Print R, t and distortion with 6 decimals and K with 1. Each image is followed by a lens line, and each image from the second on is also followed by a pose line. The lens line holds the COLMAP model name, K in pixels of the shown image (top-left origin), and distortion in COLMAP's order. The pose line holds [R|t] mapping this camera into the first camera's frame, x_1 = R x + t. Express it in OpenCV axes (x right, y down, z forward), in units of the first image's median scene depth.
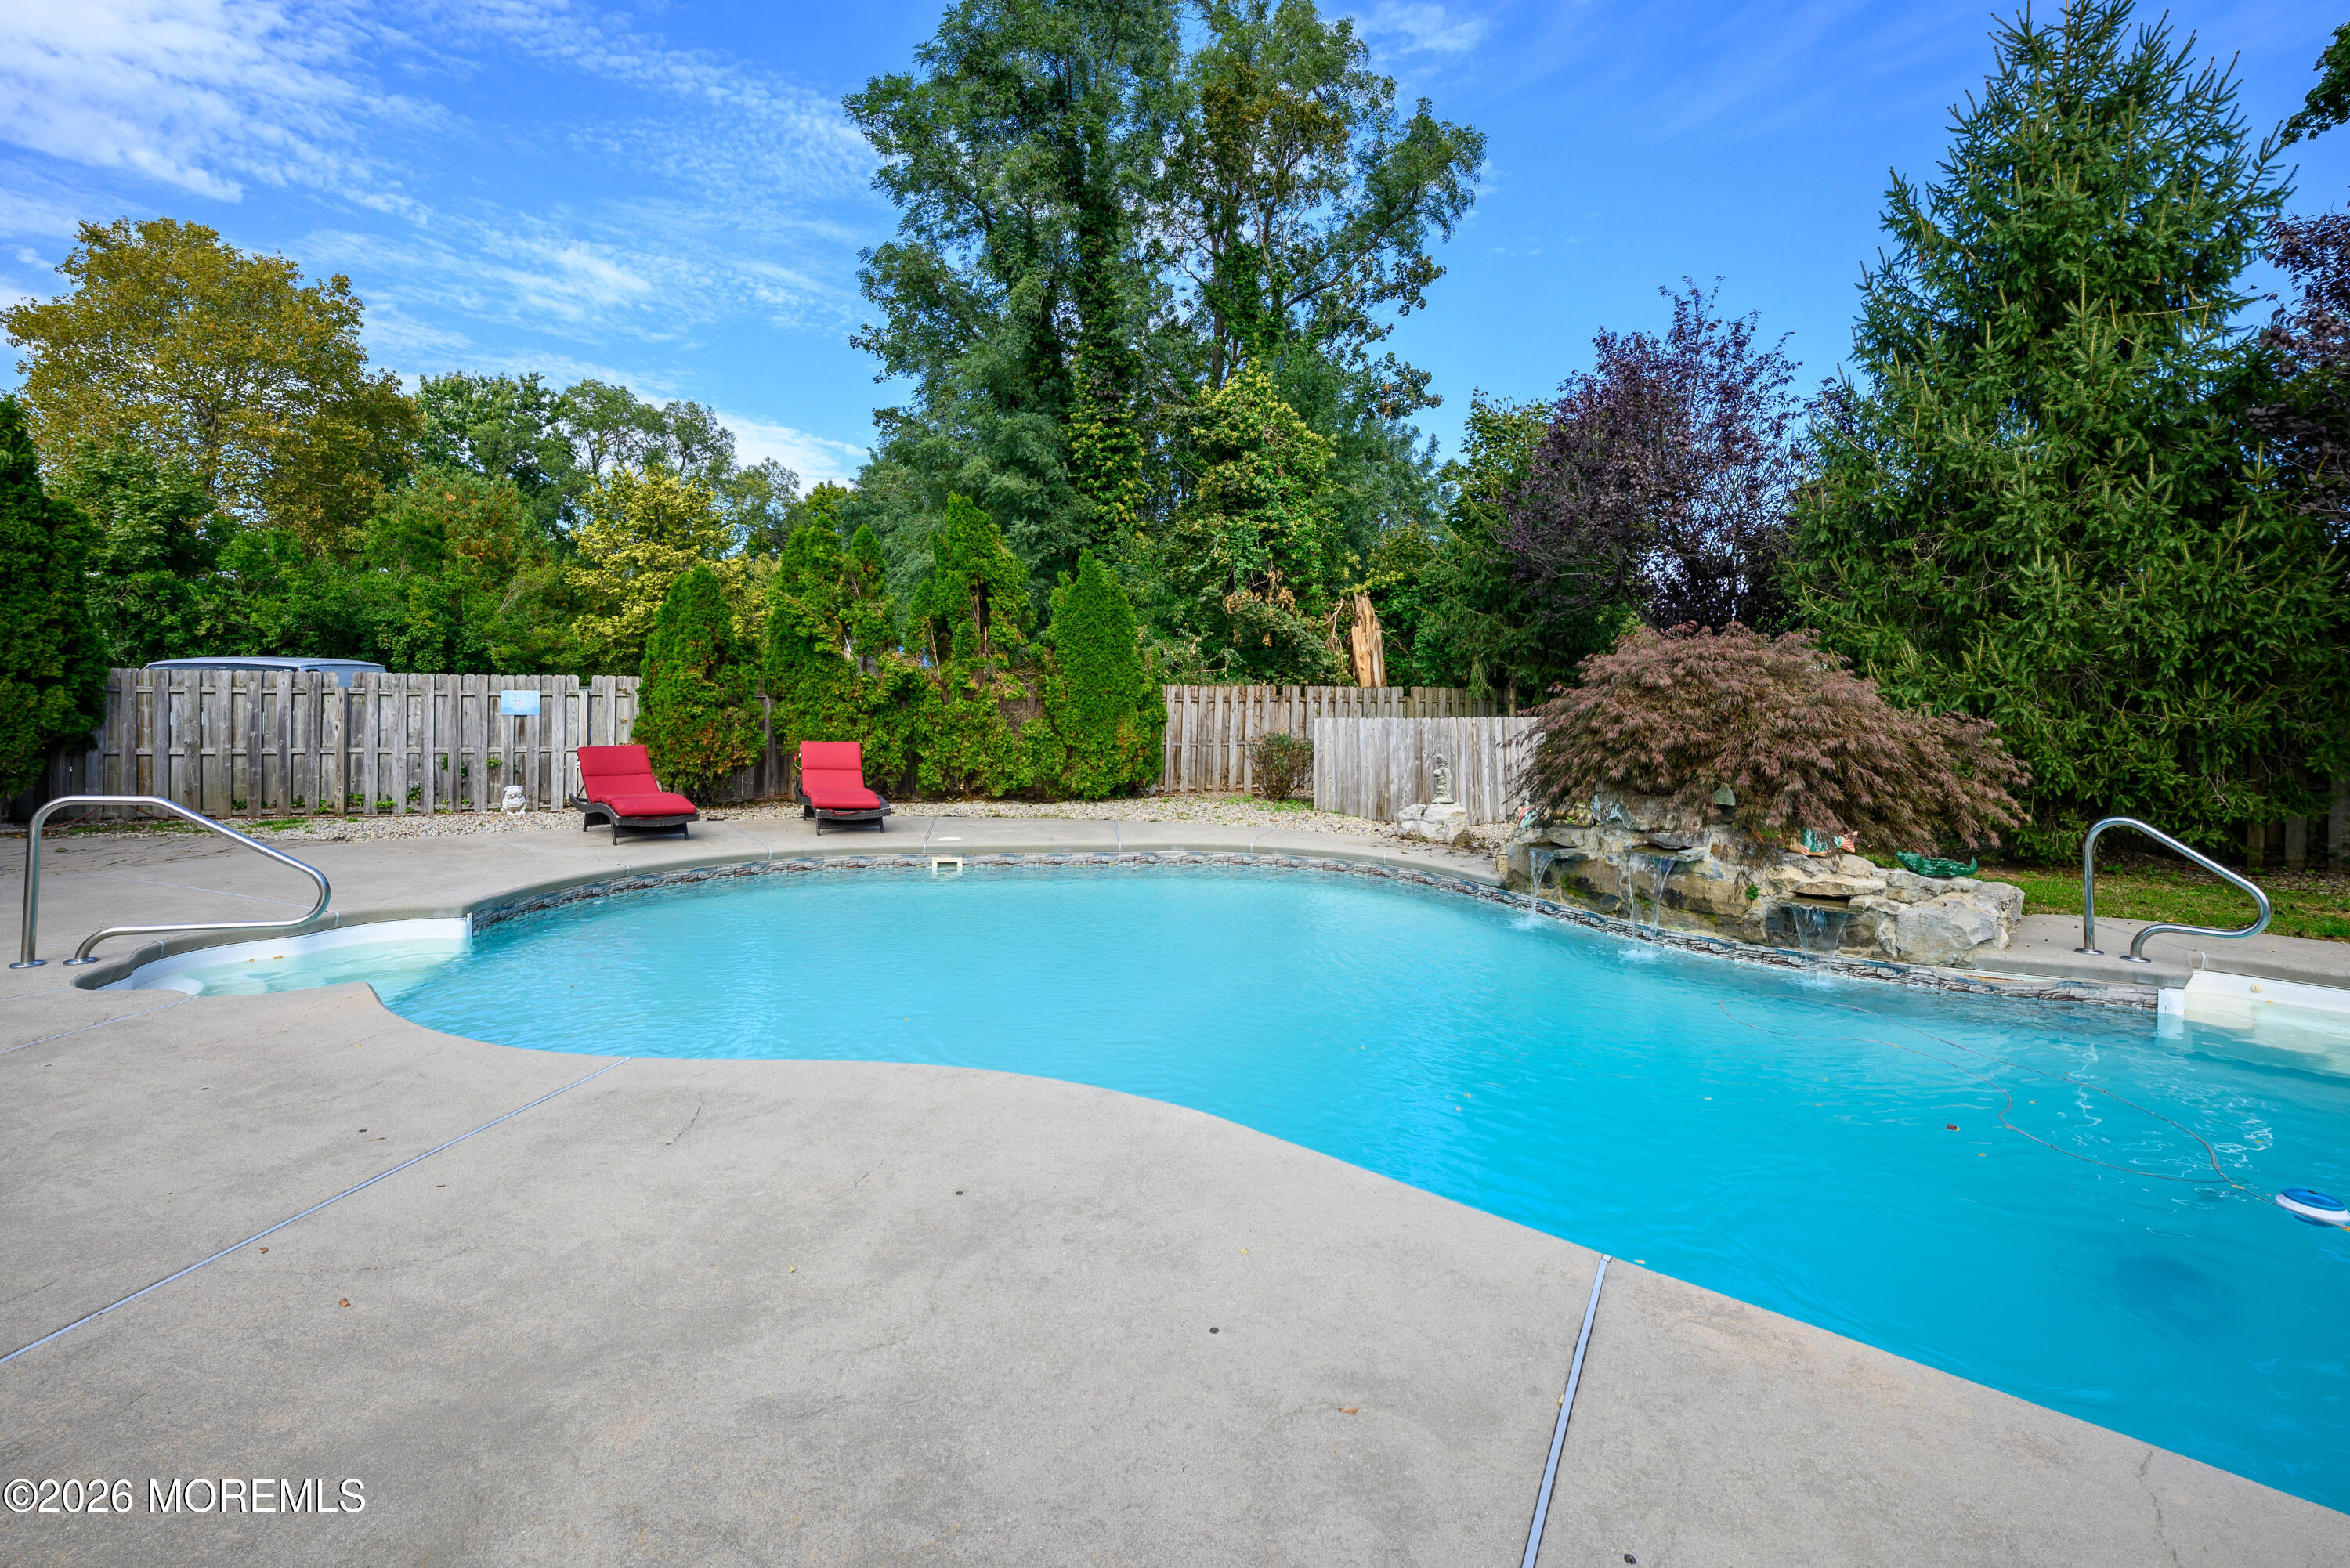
lens RADIAL K [[1045.9, 0, 1186.5], [0, 1045.9, 697.5], [0, 0, 1]] dist [-0.000835, -0.000259]
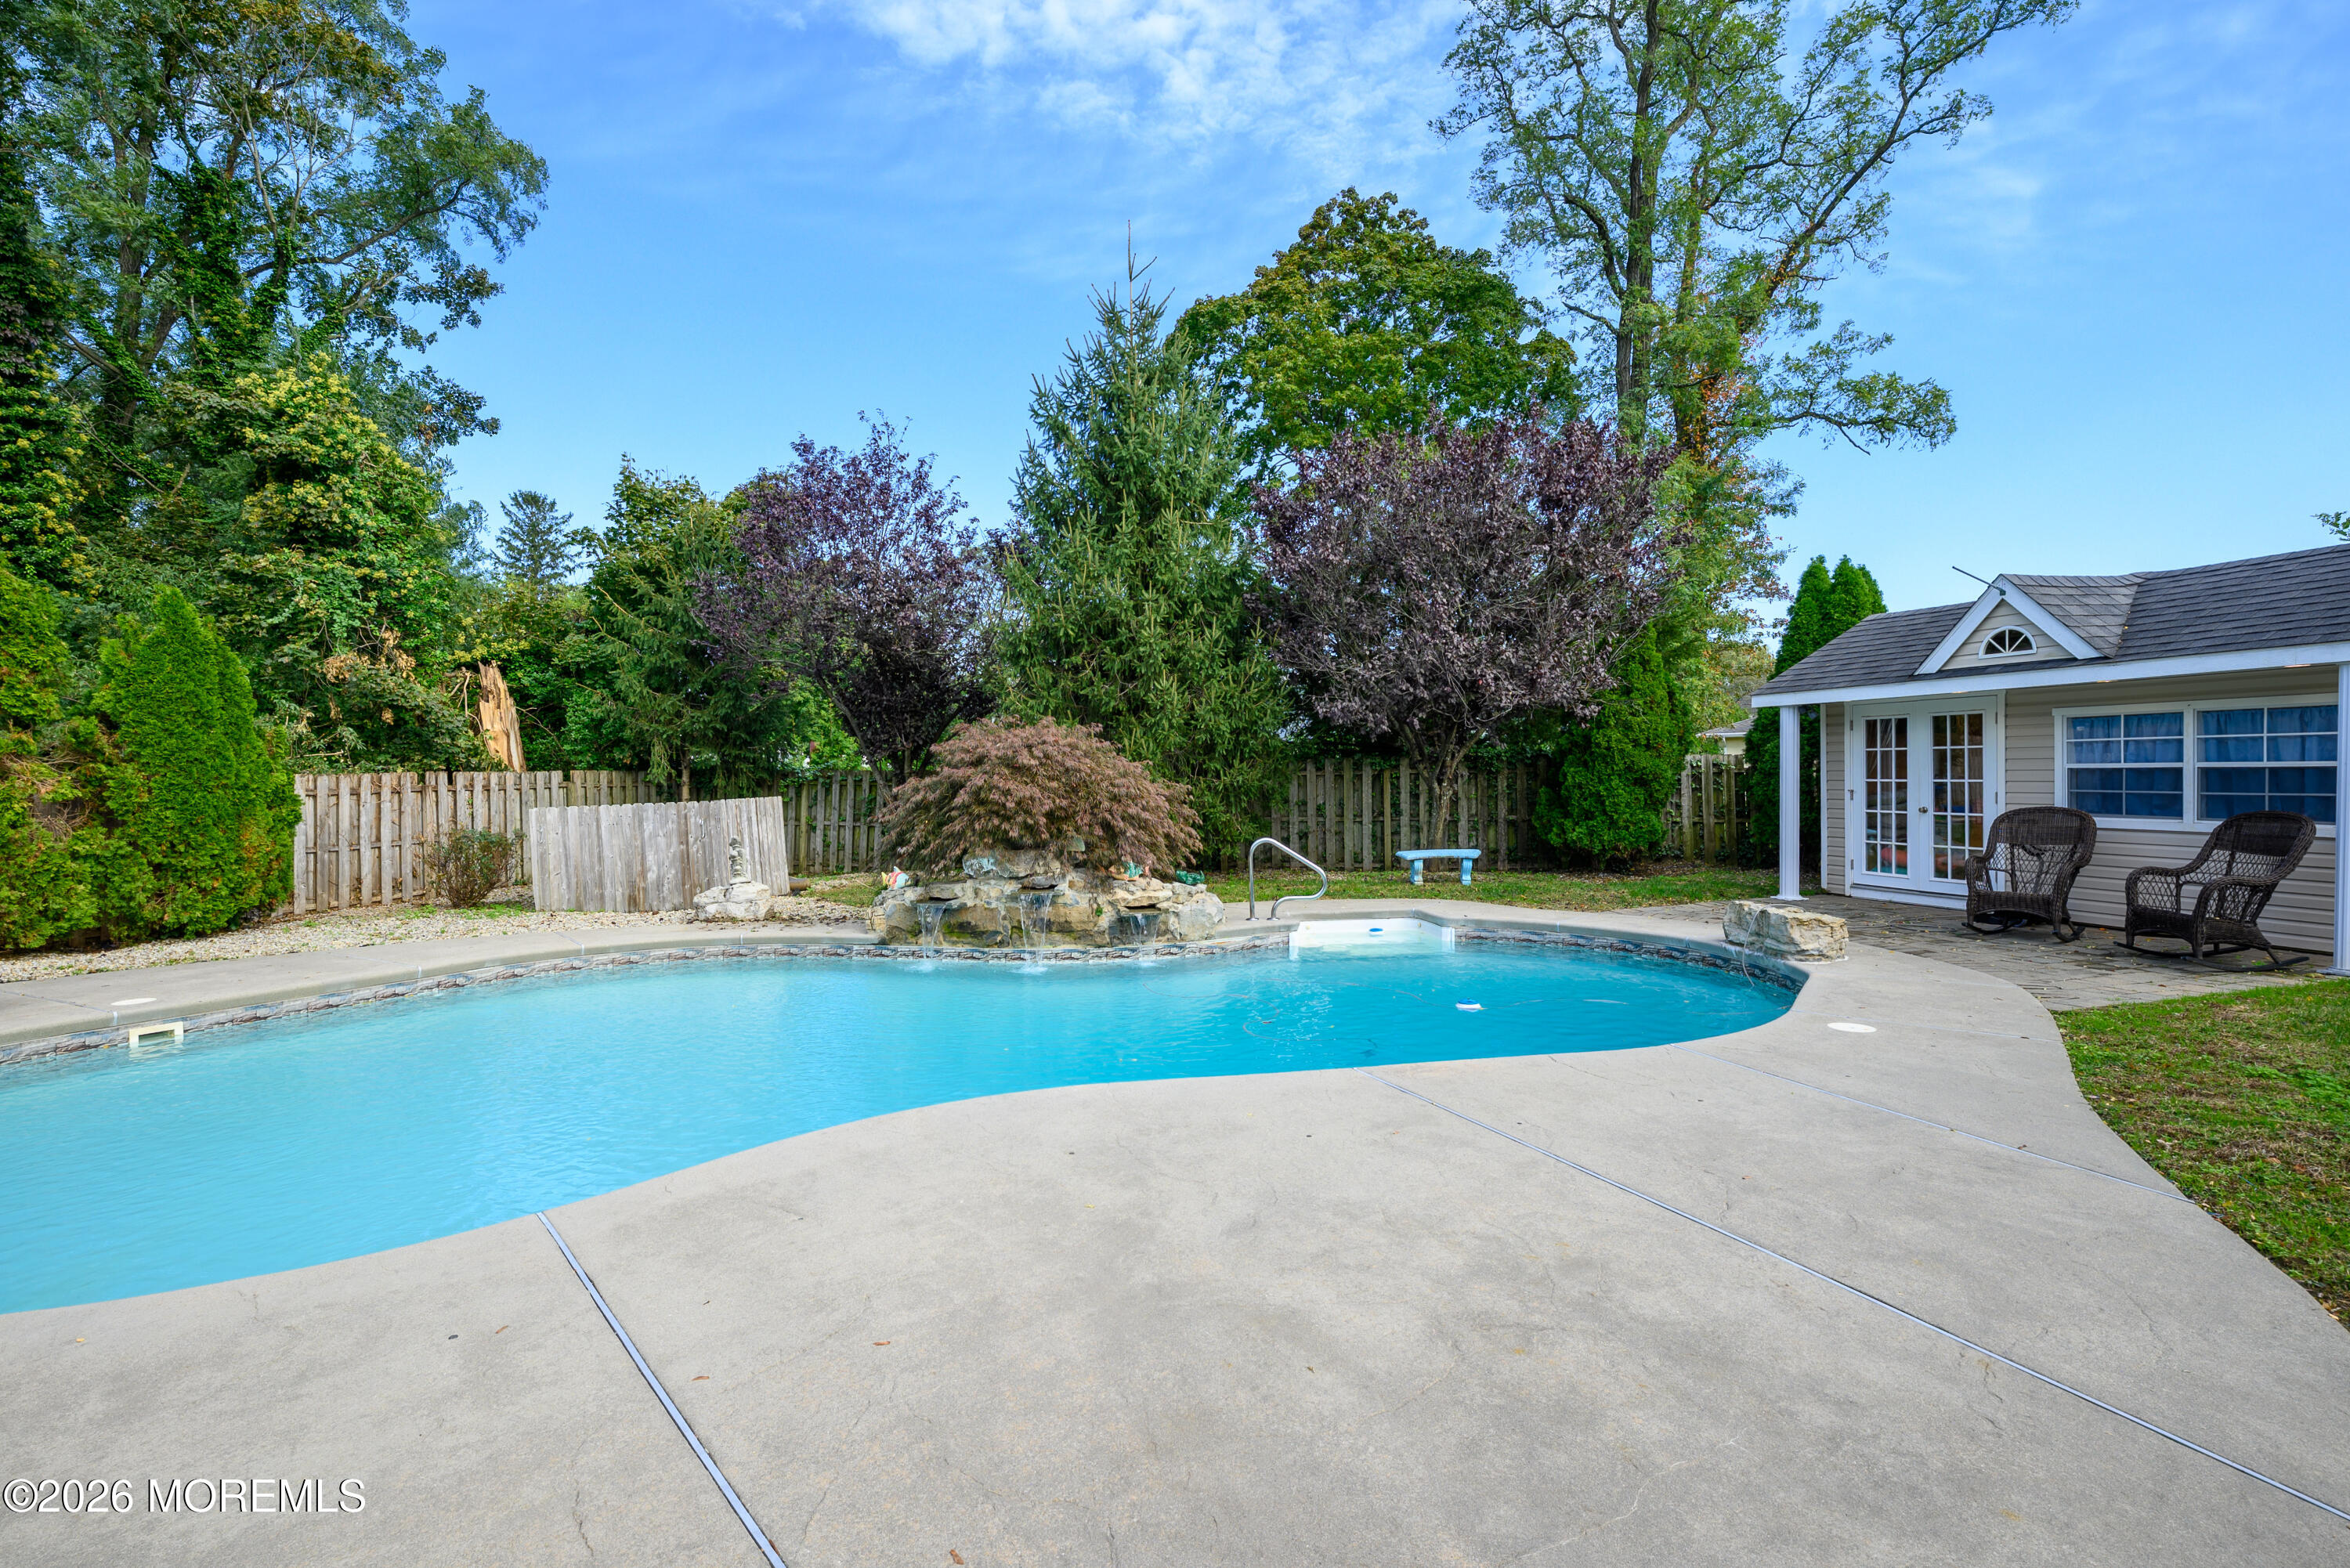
lens RADIAL K [[1087.4, 0, 1166.9], [0, 1087.4, 796.1], [0, 0, 1]] dist [-0.000957, -0.000271]
pose [[0.621521, -0.038446, 0.782453, -0.285920], [0.024182, 0.999261, 0.029890, -0.005359], [-0.783024, 0.000344, 0.621992, 0.008657]]
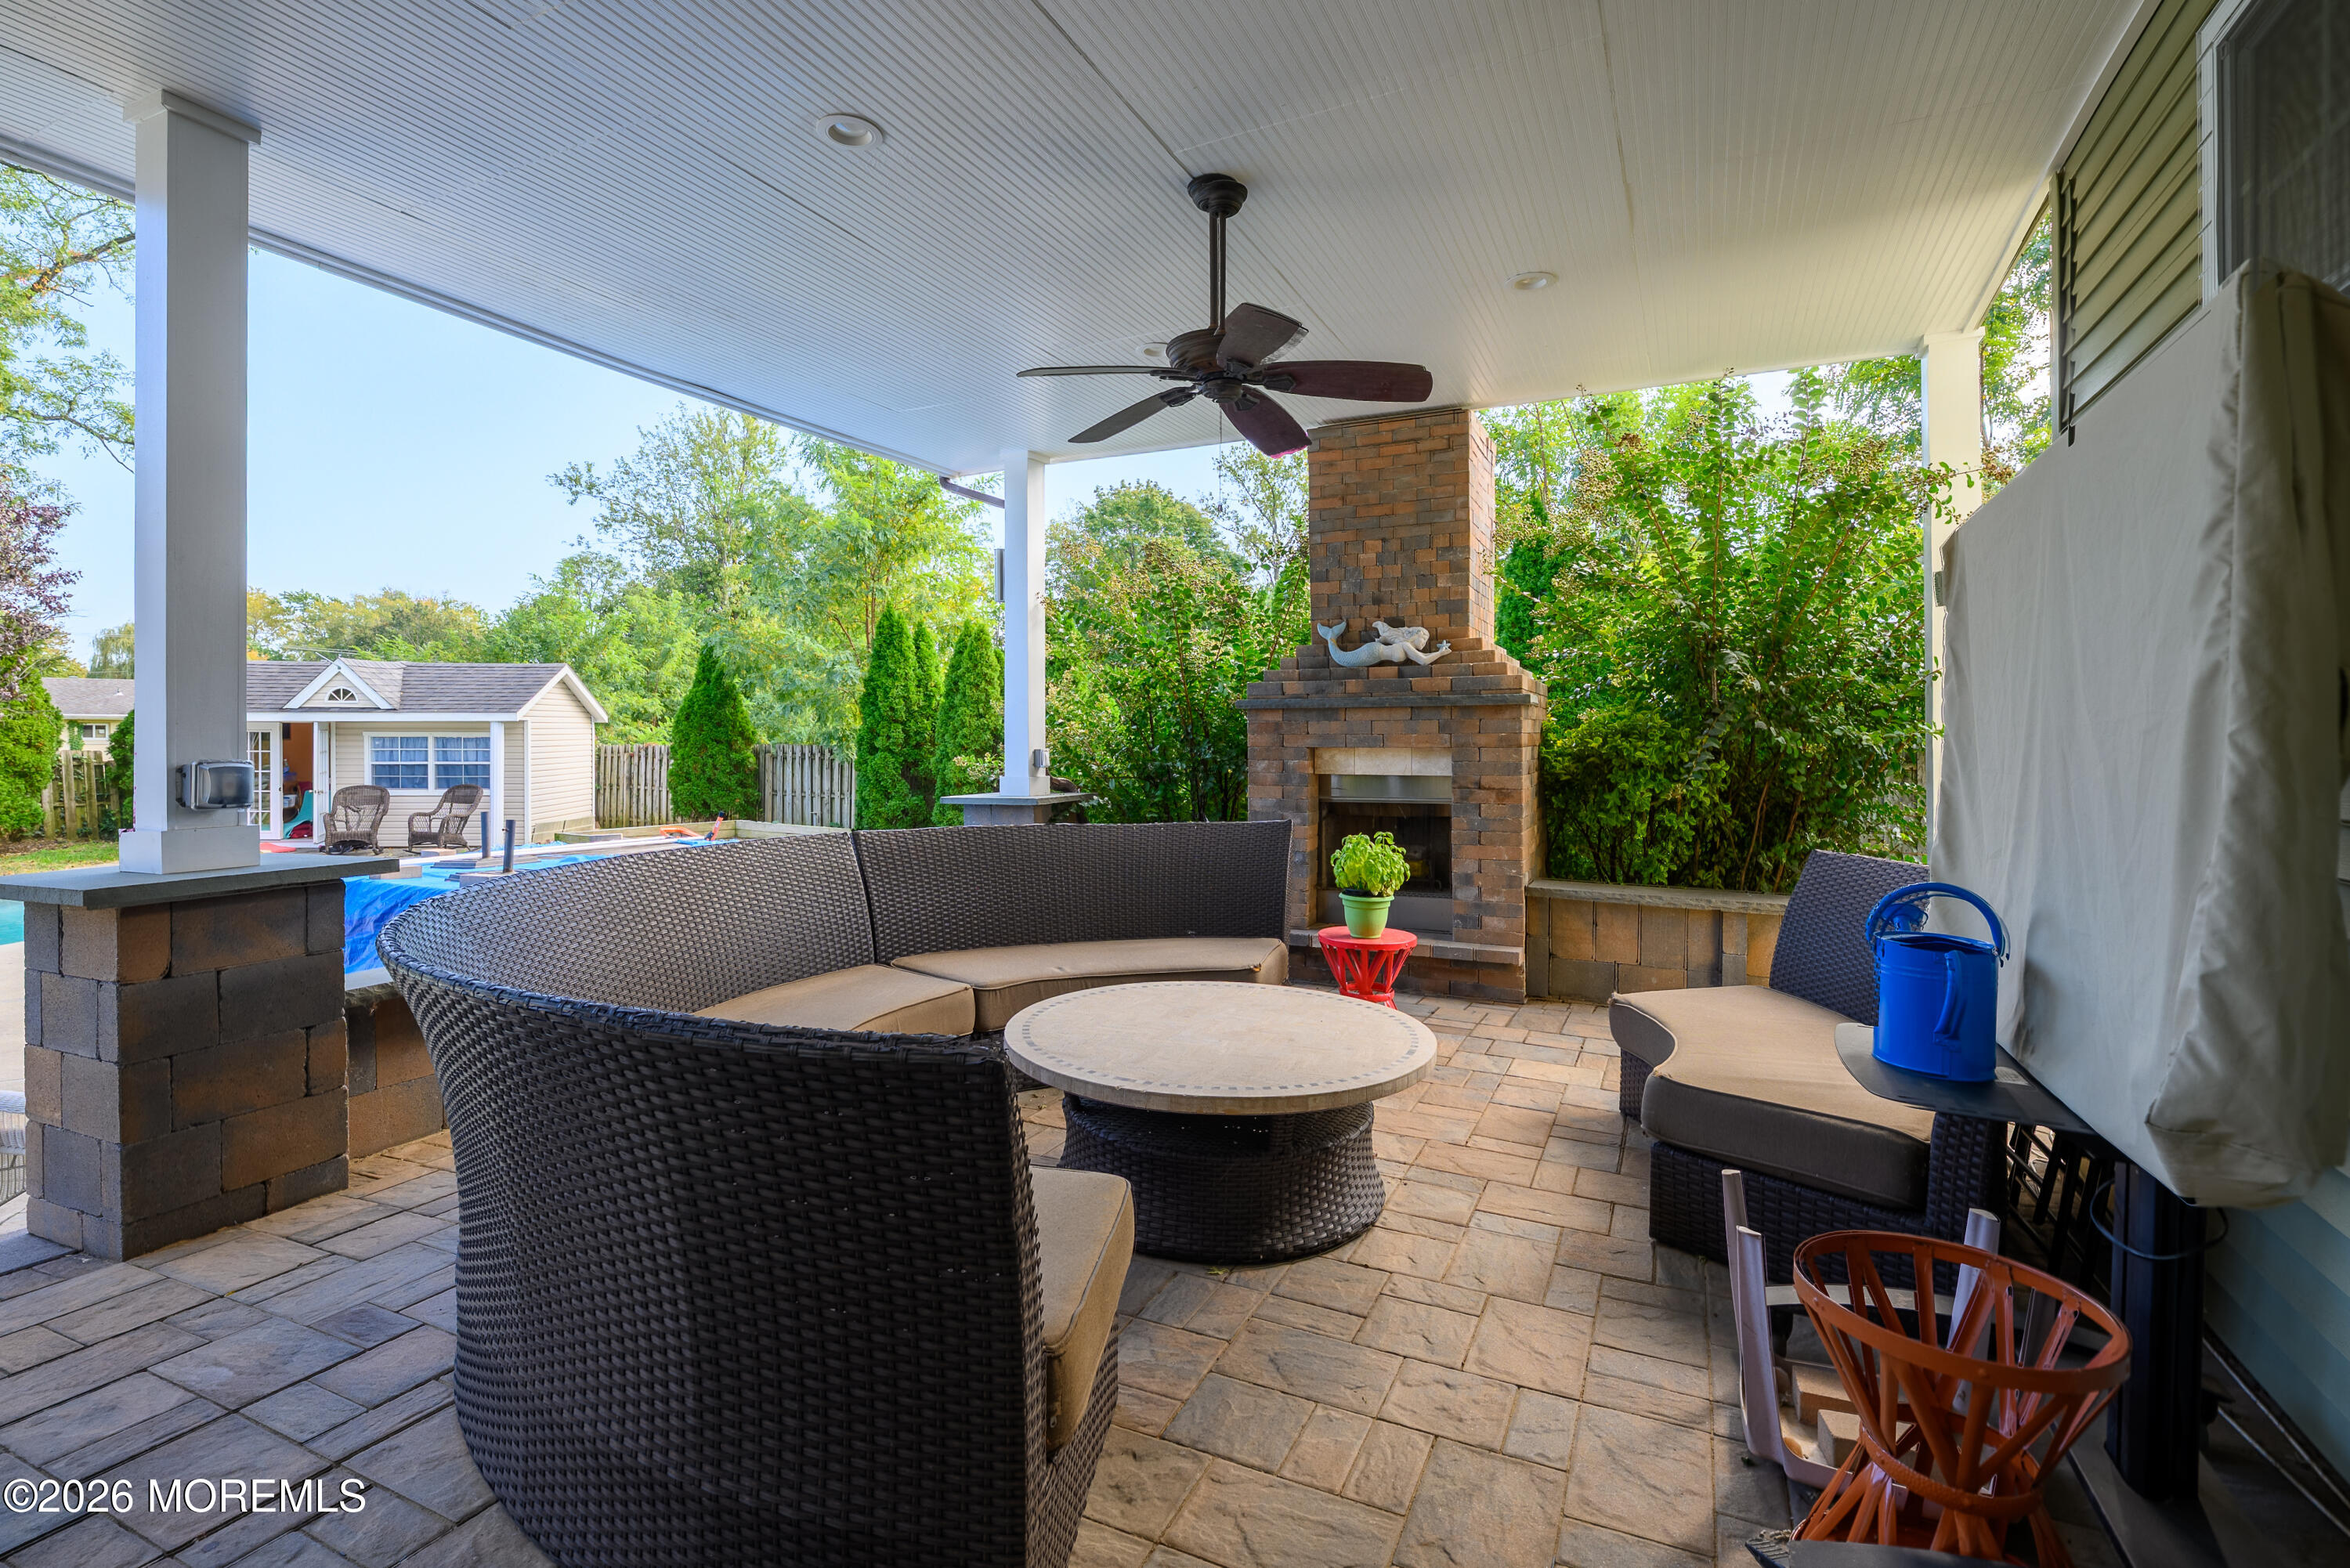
lens RADIAL K [[1054.3, 0, 1177.7], [0, 1054.3, 743.9], [0, 0, 1]] dist [-0.002423, -0.000174]
pose [[-0.676361, -0.014517, 0.736427, -0.990196], [-0.007946, 0.999891, 0.012412, -0.037454], [-0.736527, 0.002543, -0.676403, 0.136648]]
